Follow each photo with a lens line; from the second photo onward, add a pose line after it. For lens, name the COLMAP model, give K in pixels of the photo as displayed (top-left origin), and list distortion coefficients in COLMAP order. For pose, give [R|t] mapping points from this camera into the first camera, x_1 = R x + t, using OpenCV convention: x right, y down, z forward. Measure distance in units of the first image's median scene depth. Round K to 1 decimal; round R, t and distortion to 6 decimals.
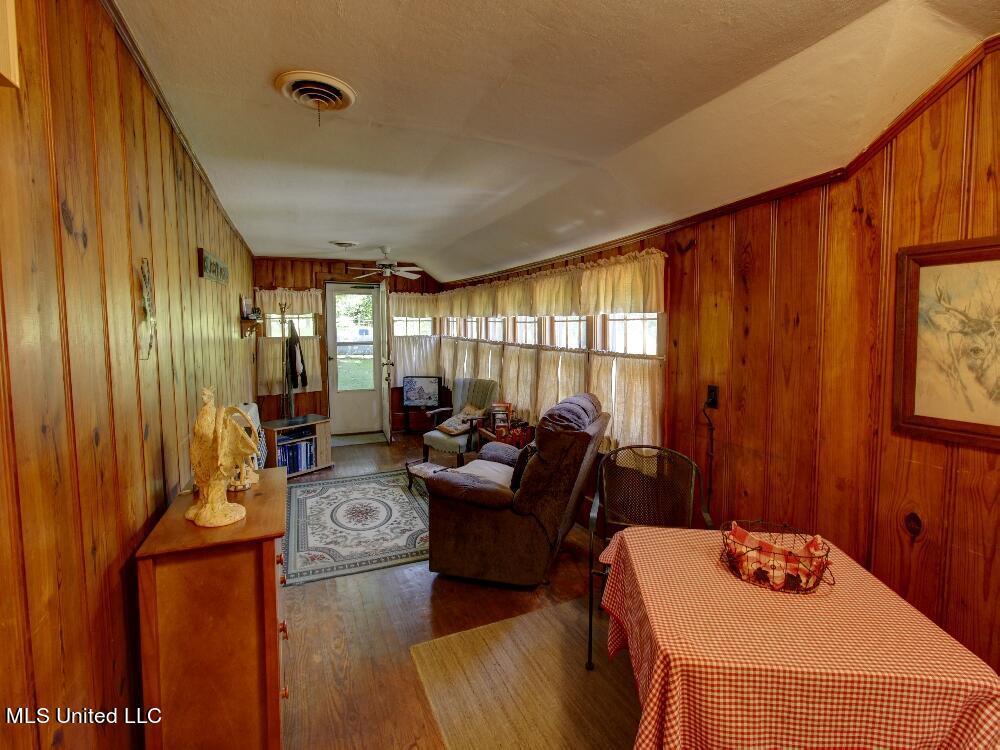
lens RADIAL K [[460.7, 0, 508.1], [0, 460.7, 361.0], [0, 0, 1]] dist [-0.017605, 0.000030]
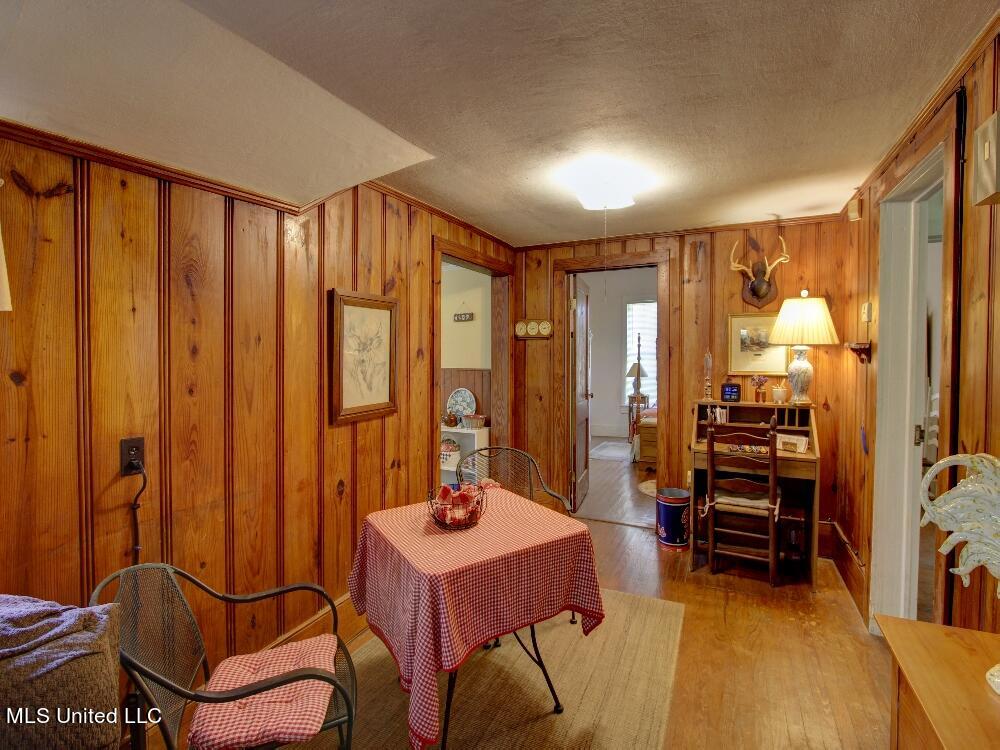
lens RADIAL K [[460.7, 0, 508.1], [0, 460.7, 361.0], [0, 0, 1]] dist [-0.017605, 0.000030]
pose [[-0.632374, -0.017123, 0.774474, -0.248962], [0.055517, 0.996183, 0.067356, -0.045496], [-0.772671, 0.085591, -0.629010, 0.698226]]
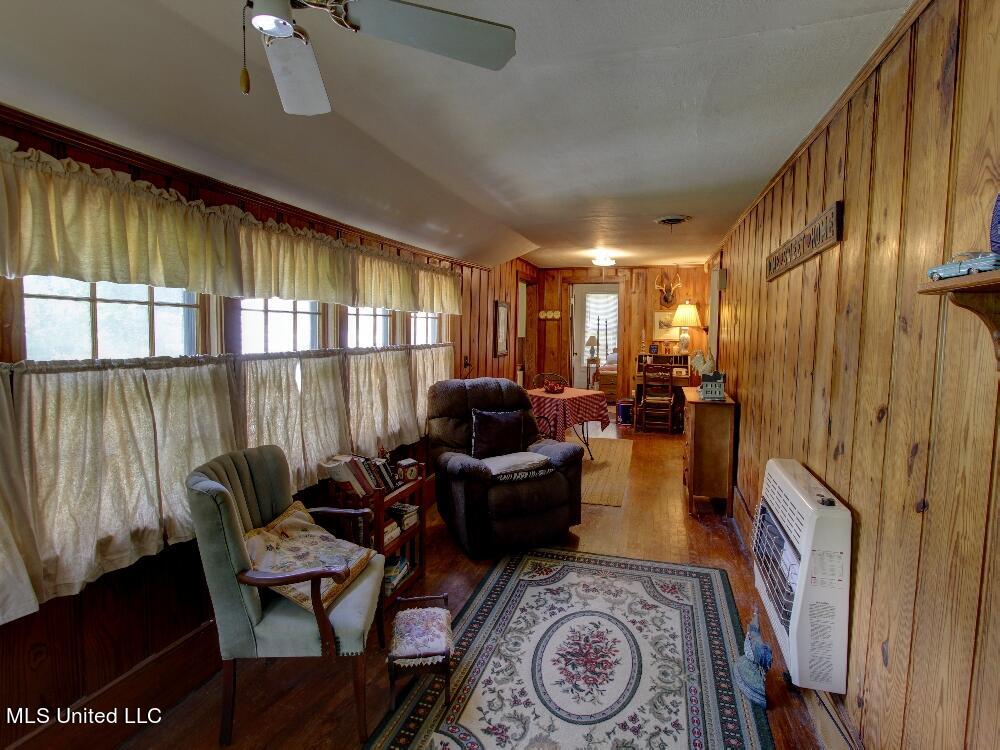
lens RADIAL K [[466.2, 0, 510.6], [0, 466.2, 357.5], [0, 0, 1]] dist [-0.013930, 0.000560]
pose [[-0.740095, -0.052894, 0.670419, -0.673468], [0.035947, 0.992365, 0.117977, -0.108533], [-0.671541, 0.111414, -0.732543, 1.589978]]
